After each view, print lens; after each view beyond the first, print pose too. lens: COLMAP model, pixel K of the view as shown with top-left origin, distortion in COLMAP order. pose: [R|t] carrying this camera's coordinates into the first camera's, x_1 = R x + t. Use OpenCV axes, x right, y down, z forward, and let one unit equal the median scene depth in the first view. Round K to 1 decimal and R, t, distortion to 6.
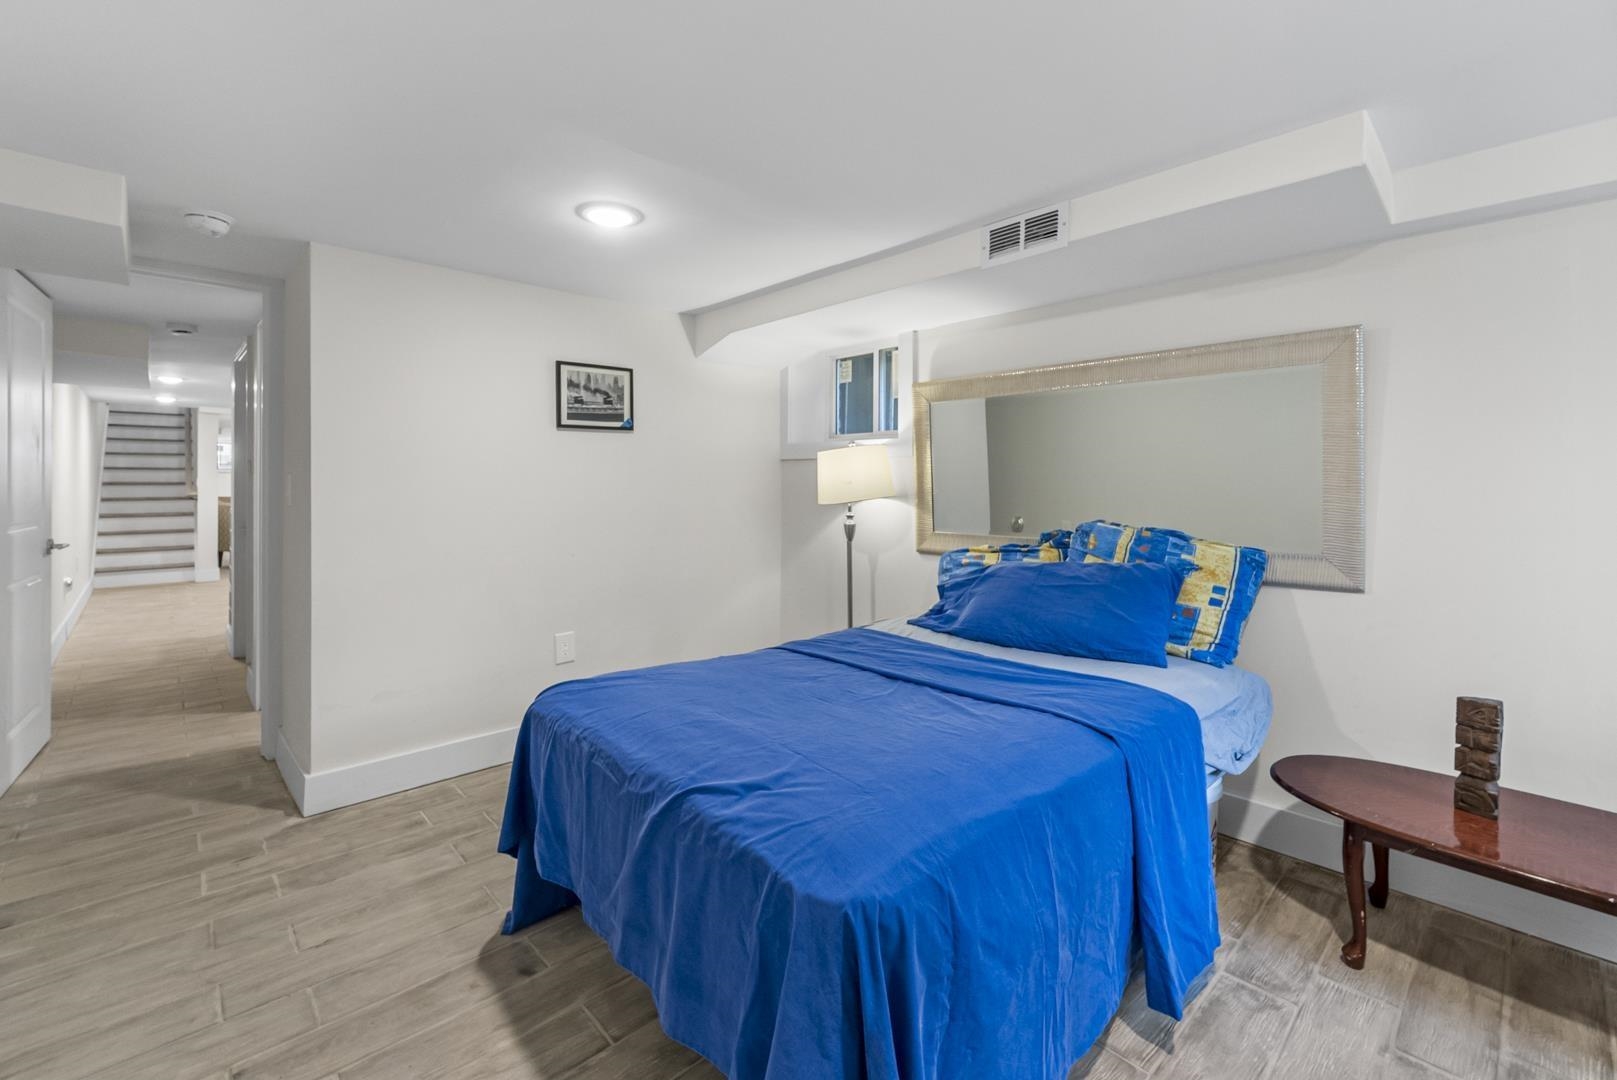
lens RADIAL K [[681.4, 0, 806.0], [0, 681.4, 490.6], [0, 0, 1]] dist [0.000719, -0.000246]
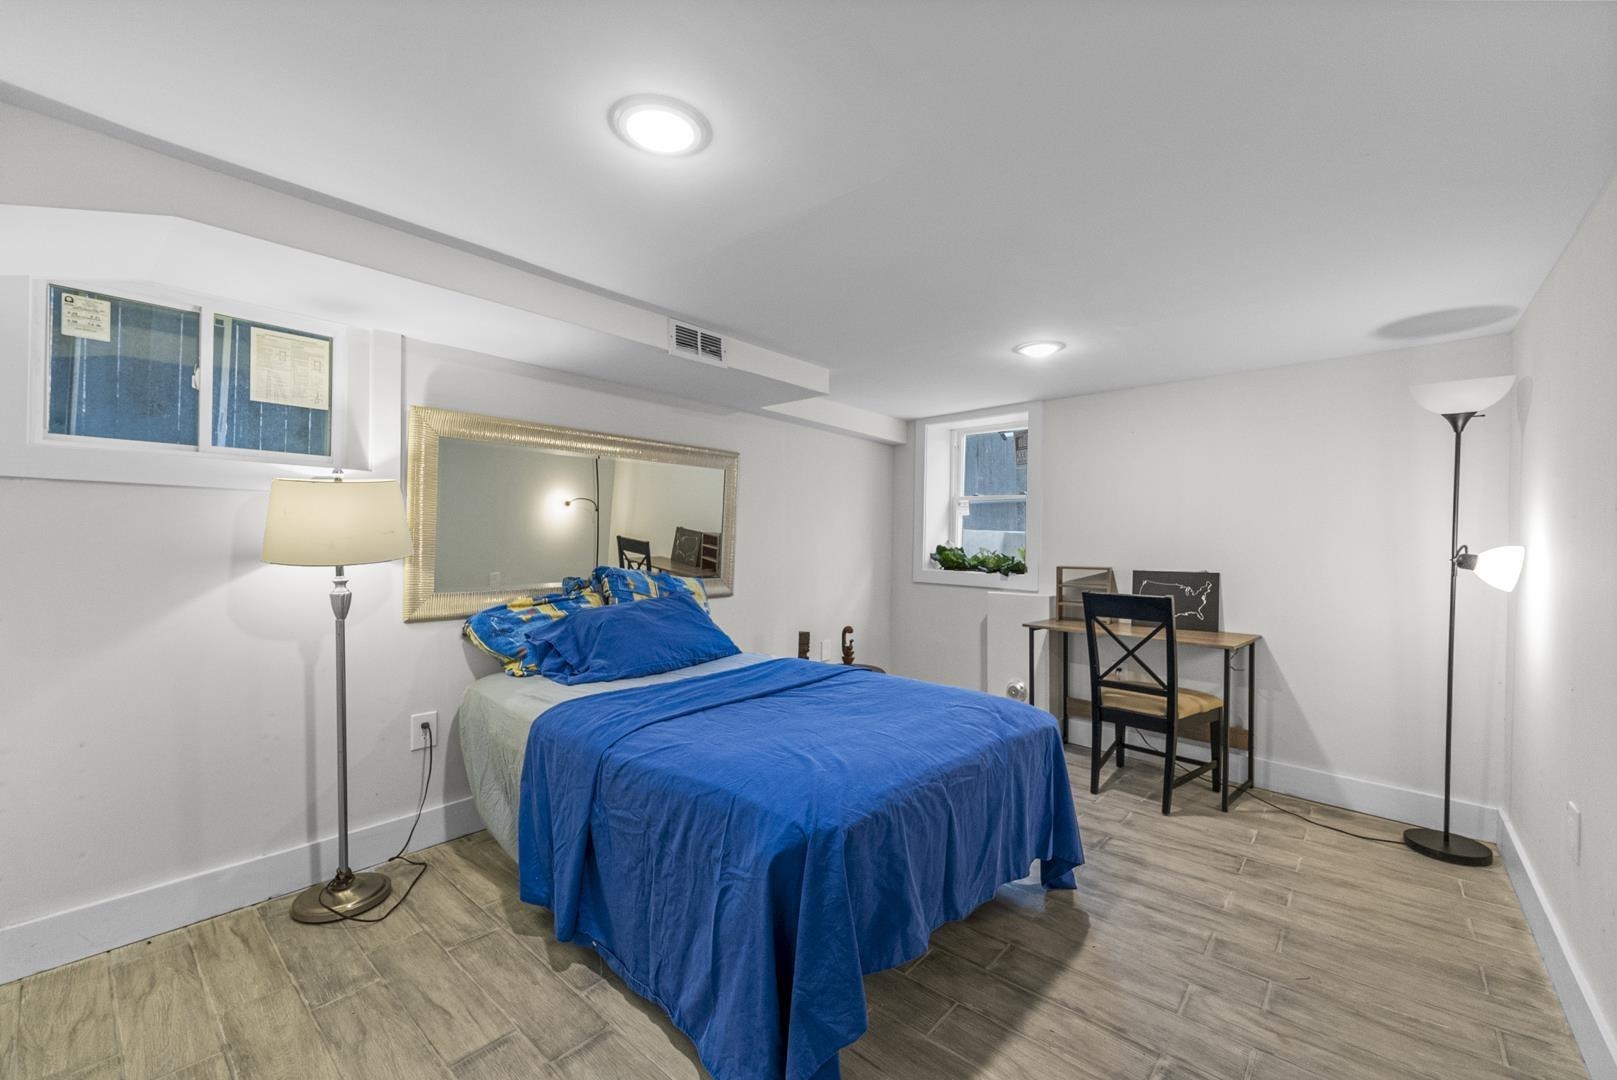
lens RADIAL K [[654.3, 0, 808.5], [0, 654.3, 540.0], [0, 0, 1]] dist [0.008960, -0.000124]
pose [[-0.094435, -0.004033, 0.995523, -0.923077], [0.000277, 0.999992, 0.004077, -0.009246], [-0.995531, 0.000661, -0.094433, 0.902961]]
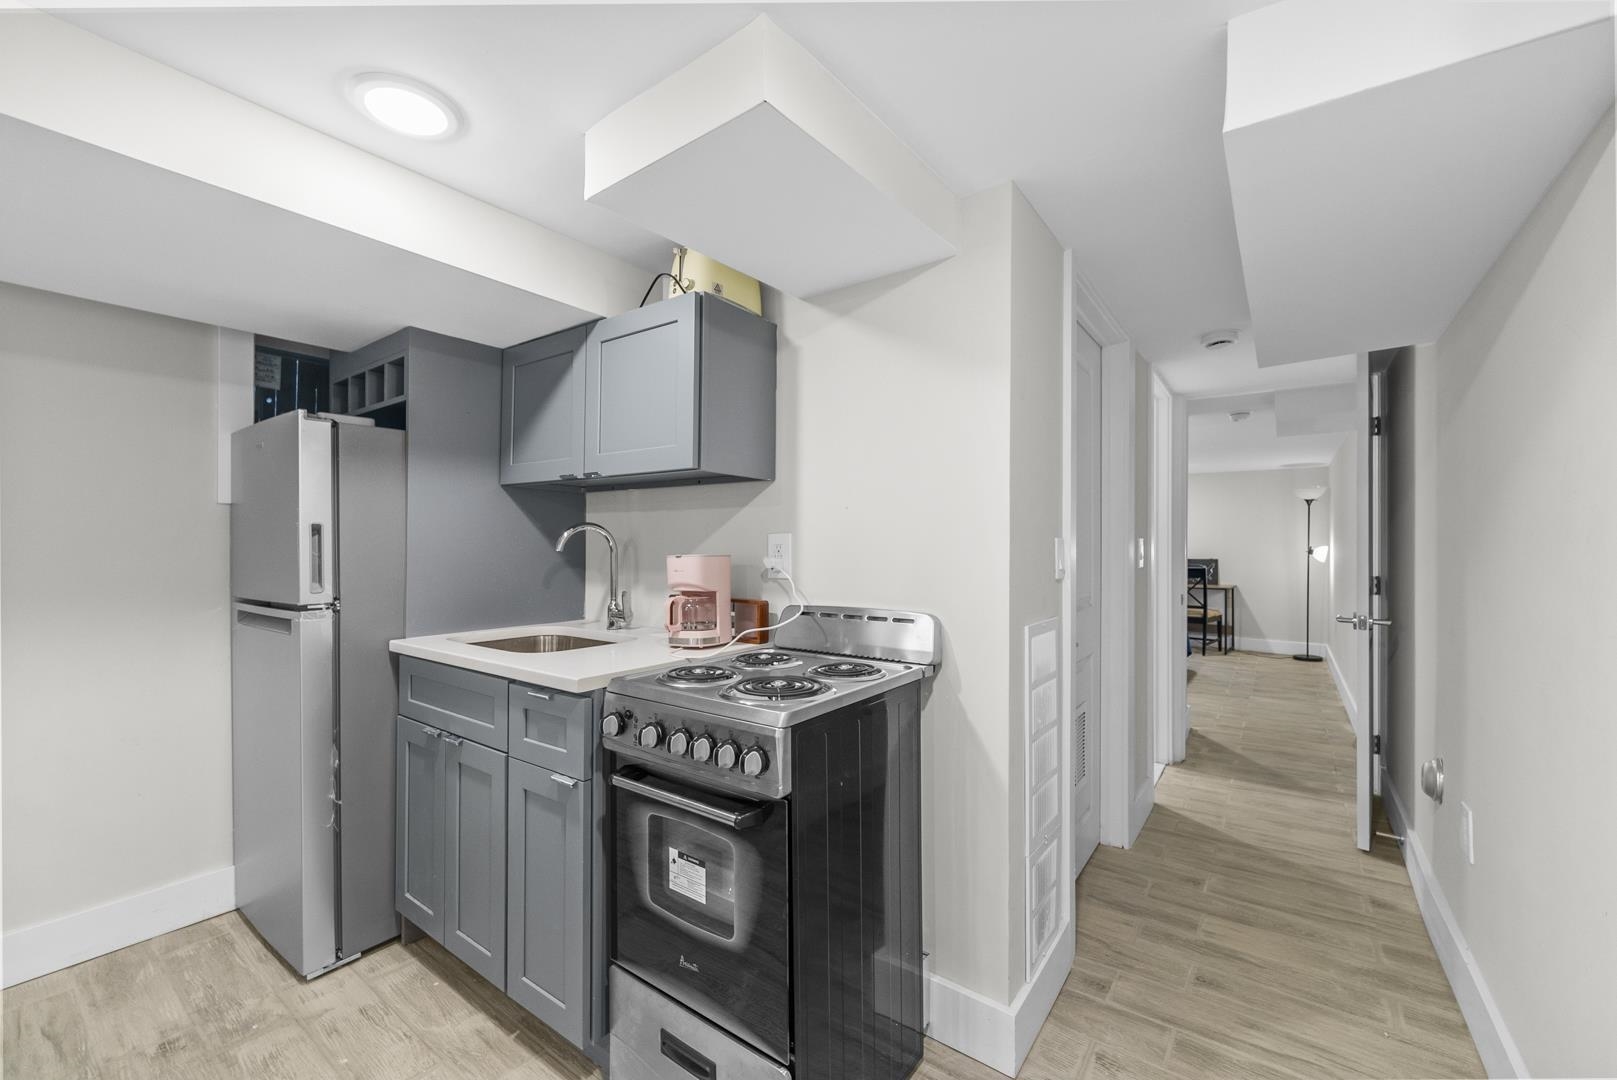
lens RADIAL K [[655.9, 0, 804.5], [0, 655.9, 546.4], [0, 0, 1]] dist [0.001236, 0.000085]
pose [[-0.181321, -0.004749, 0.983413, -1.923106], [0.011654, 0.999908, 0.006978, -0.030591], [-0.983355, 0.012726, -0.181249, 1.965845]]
